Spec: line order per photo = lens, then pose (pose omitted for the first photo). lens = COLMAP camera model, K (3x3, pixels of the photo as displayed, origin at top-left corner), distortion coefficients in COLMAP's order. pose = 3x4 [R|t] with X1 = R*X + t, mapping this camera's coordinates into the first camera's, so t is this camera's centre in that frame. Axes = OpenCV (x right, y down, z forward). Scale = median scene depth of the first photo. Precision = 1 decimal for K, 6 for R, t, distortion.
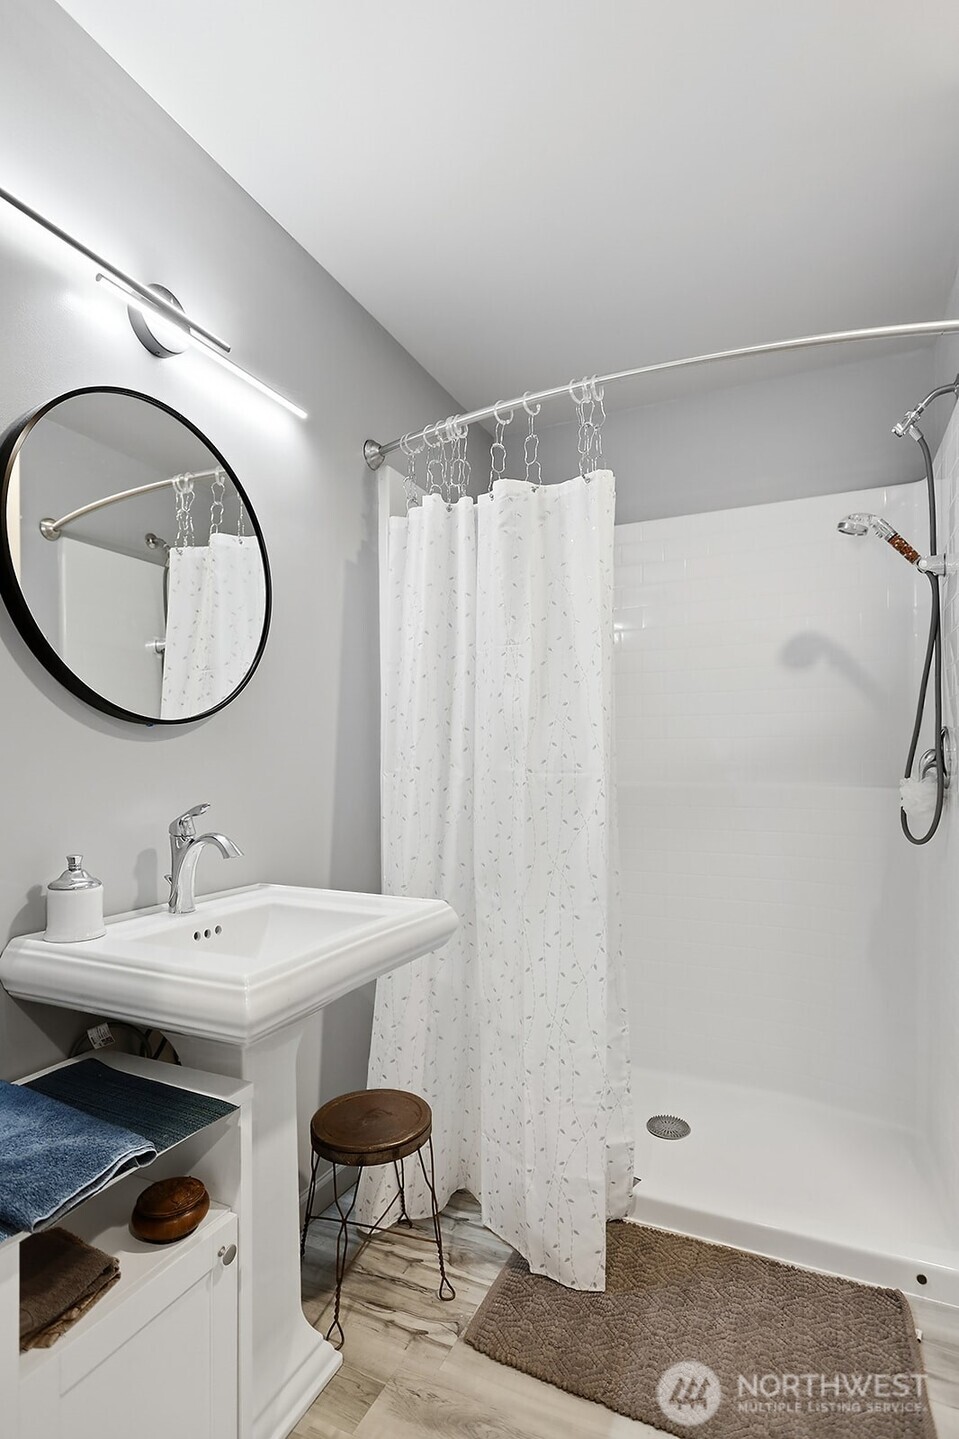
lens RADIAL K [[716.7, 0, 479.0], [0, 716.7, 756.5], [0, 0, 1]] dist [0.003603, 0.005040]
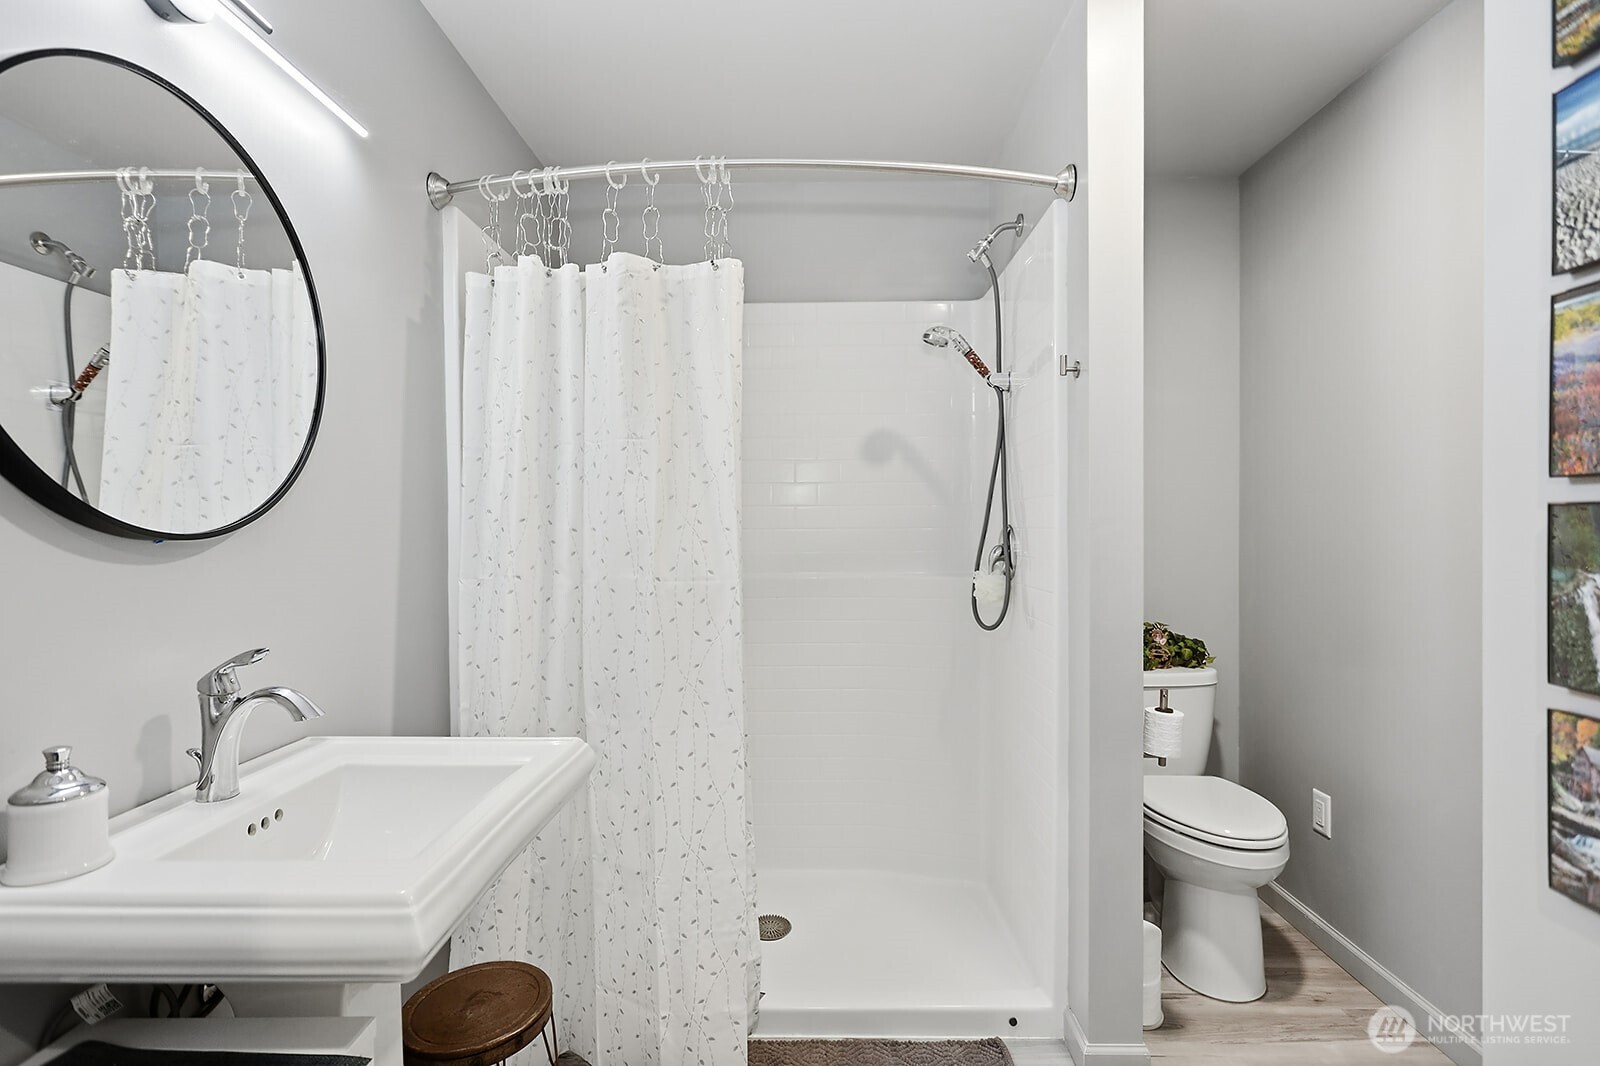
lens RADIAL K [[752.6, 0, 800.7], [0, 752.6, 531.7], [0, 0, 1]] dist [0.007624, -0.000292]
pose [[0.916386, -0.004858, 0.400266, -0.140804], [0.001067, 0.999952, 0.009693, -0.047826], [-0.400294, -0.008455, 0.916348, 0.049055]]
